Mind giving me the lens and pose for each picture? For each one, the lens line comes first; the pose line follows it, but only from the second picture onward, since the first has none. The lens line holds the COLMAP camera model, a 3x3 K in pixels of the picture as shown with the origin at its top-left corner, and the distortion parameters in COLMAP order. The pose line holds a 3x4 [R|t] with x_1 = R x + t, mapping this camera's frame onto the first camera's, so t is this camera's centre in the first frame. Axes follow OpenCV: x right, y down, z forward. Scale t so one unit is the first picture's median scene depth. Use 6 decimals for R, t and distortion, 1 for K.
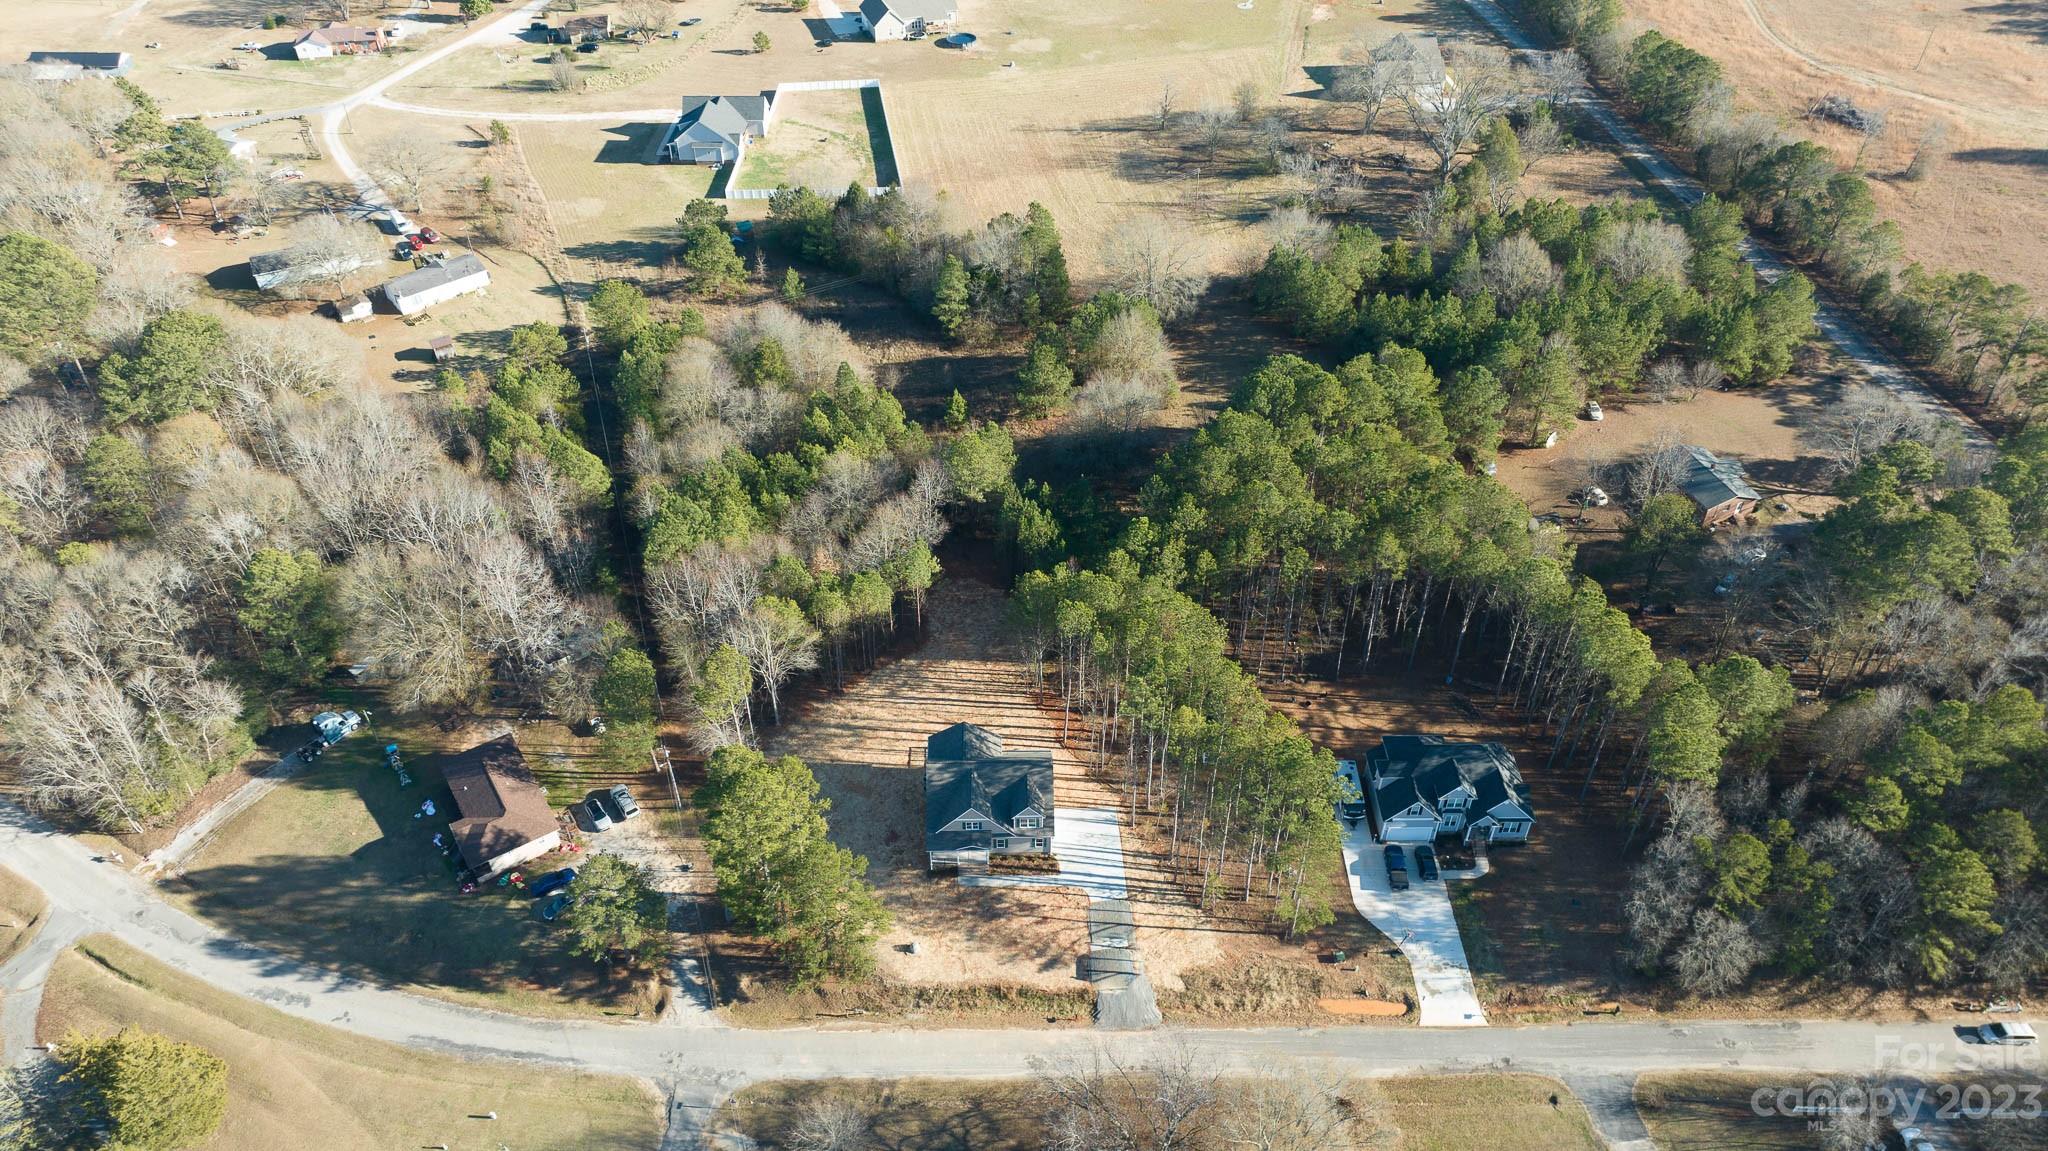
lens RADIAL K [[1391.6, 0, 1021.0], [0, 1391.6, 574.7], [0, 0, 1]] dist [-0.009045, 0.002447]
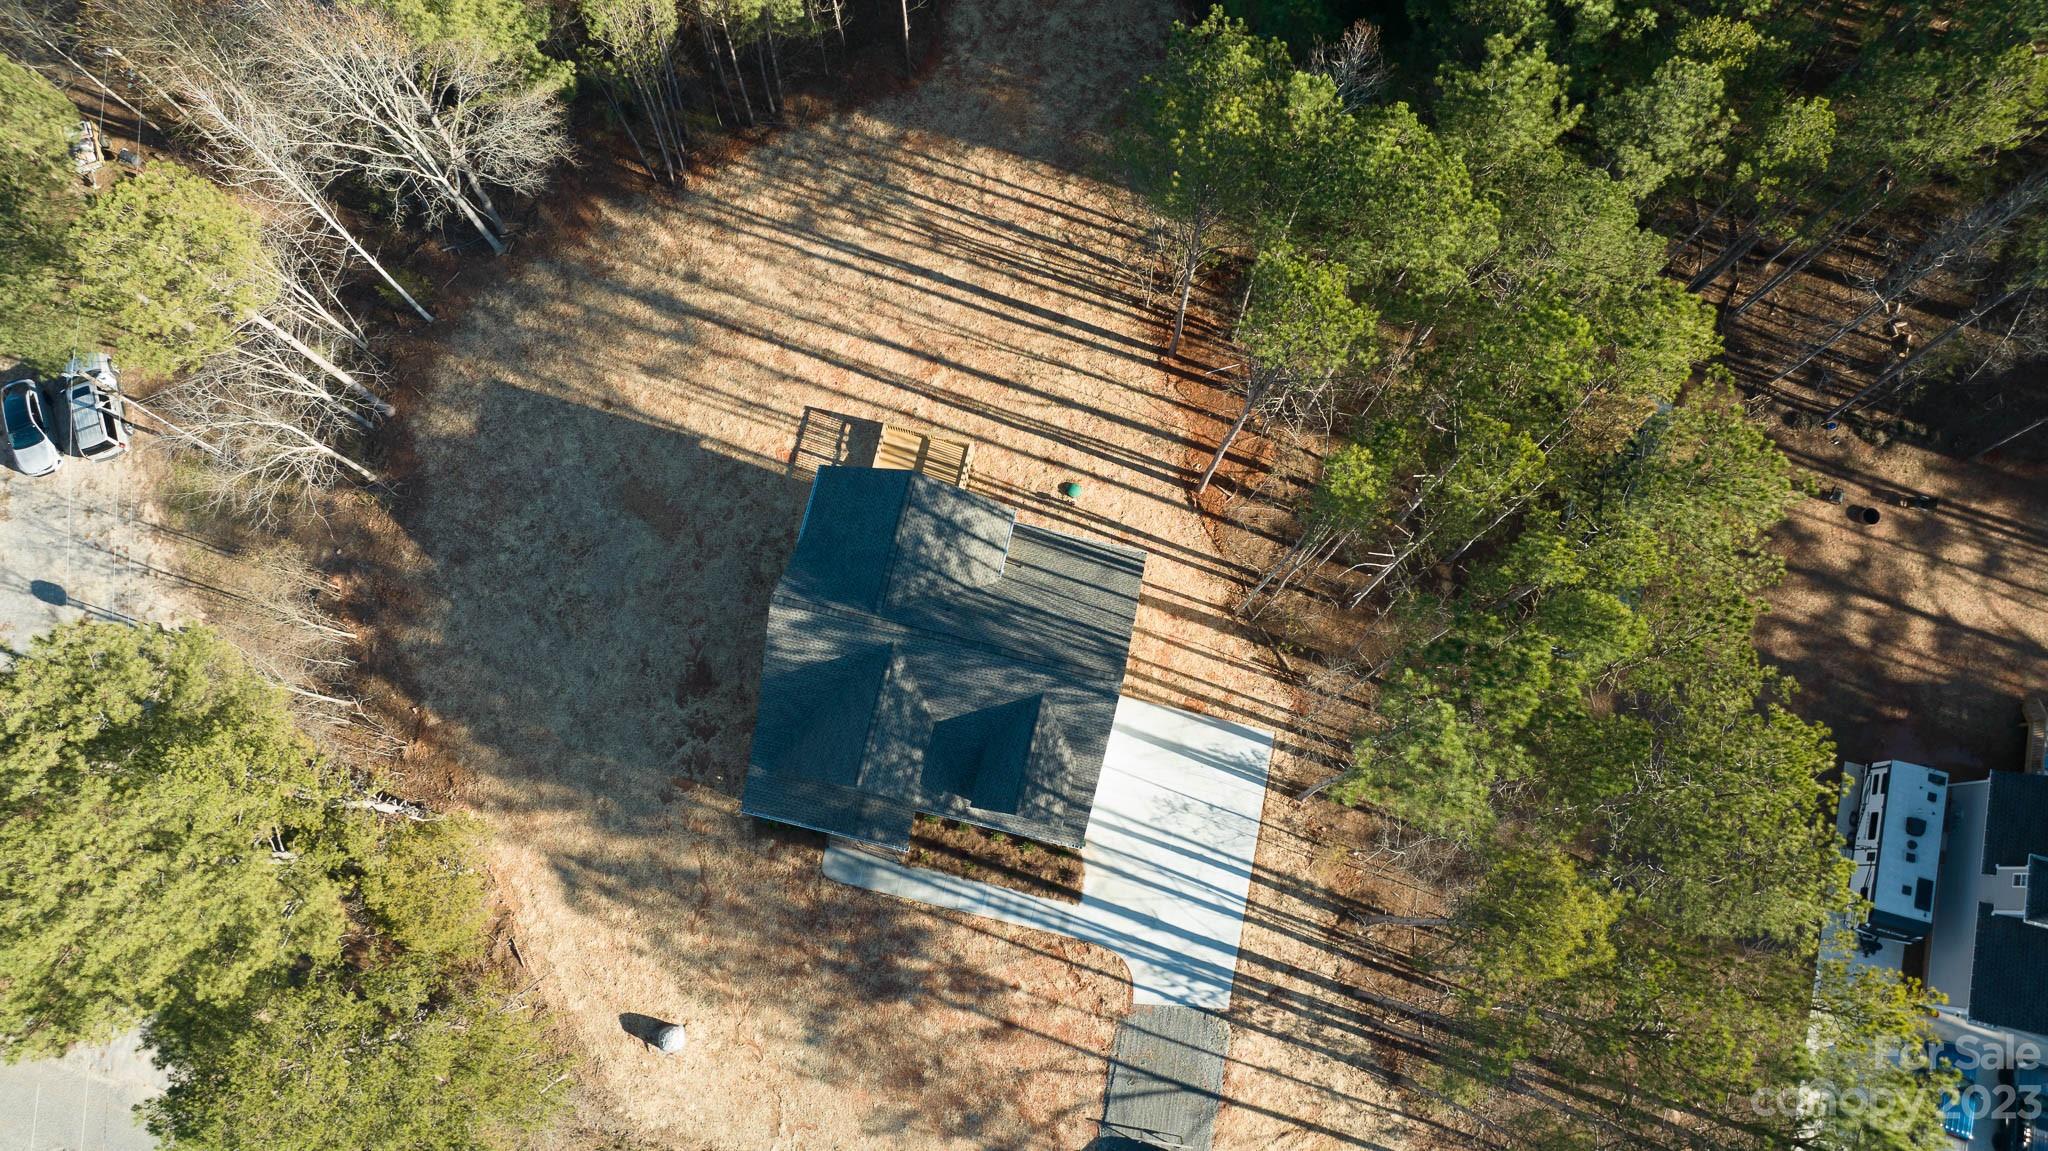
lens RADIAL K [[1391.6, 0, 1038.9], [0, 1391.6, 579.0], [0, 0, 1]] dist [-0.009045, 0.002447]
pose [[0.969953, 0.239344, -0.043656, 0.011489], [-0.163981, 0.775699, 0.609427, -0.089298], [0.179727, -0.583957, 0.791639, 0.701792]]
